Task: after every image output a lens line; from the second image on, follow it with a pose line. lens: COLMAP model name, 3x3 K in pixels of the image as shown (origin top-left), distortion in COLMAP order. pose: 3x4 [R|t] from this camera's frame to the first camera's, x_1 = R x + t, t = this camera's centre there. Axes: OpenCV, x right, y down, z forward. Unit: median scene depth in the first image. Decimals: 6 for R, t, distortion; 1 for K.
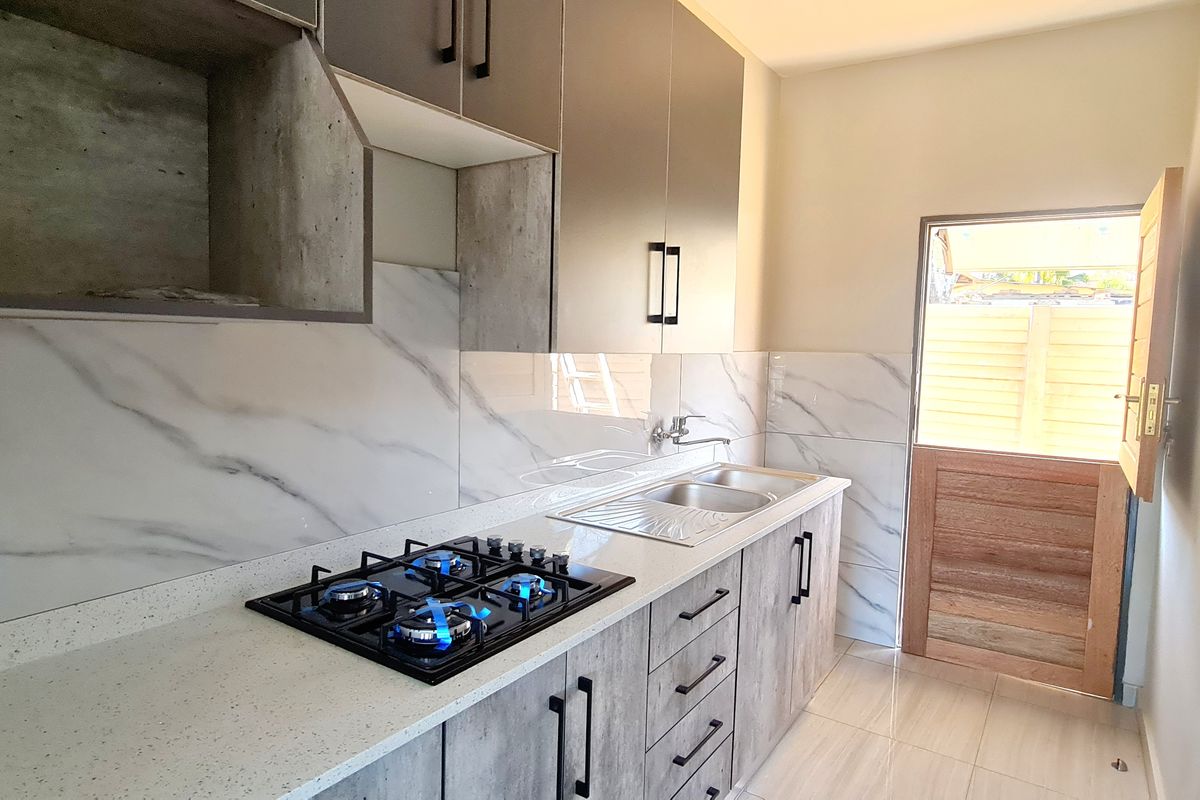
lens RADIAL K [[694.7, 0, 575.4], [0, 694.7, 400.3], [0, 0, 1]] dist [-0.024861, -0.034053]
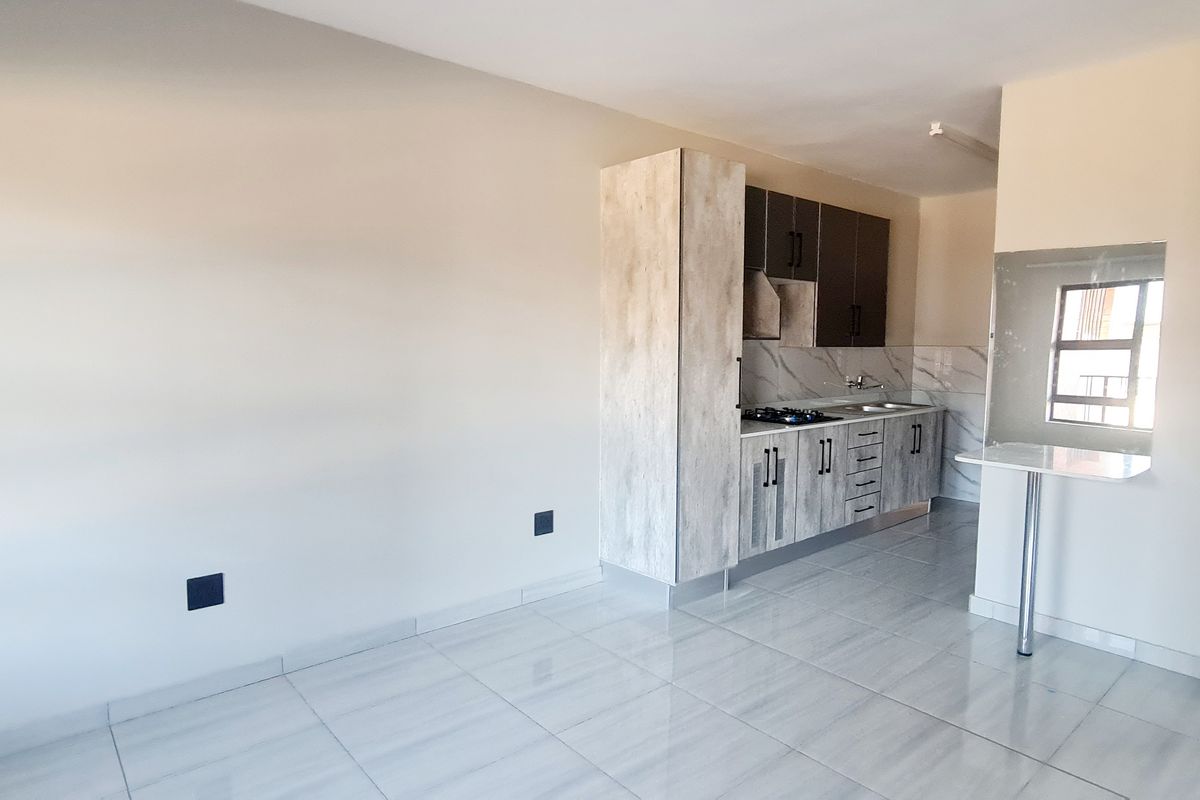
lens RADIAL K [[694.7, 0, 575.4], [0, 694.7, 400.3], [0, 0, 1]] dist [-0.024861, -0.034053]
pose [[0.966644, 0.011276, -0.255875, -0.426202], [-0.009584, 0.999923, 0.007859, 0.237279], [0.255944, -0.005145, 0.966678, -3.467049]]
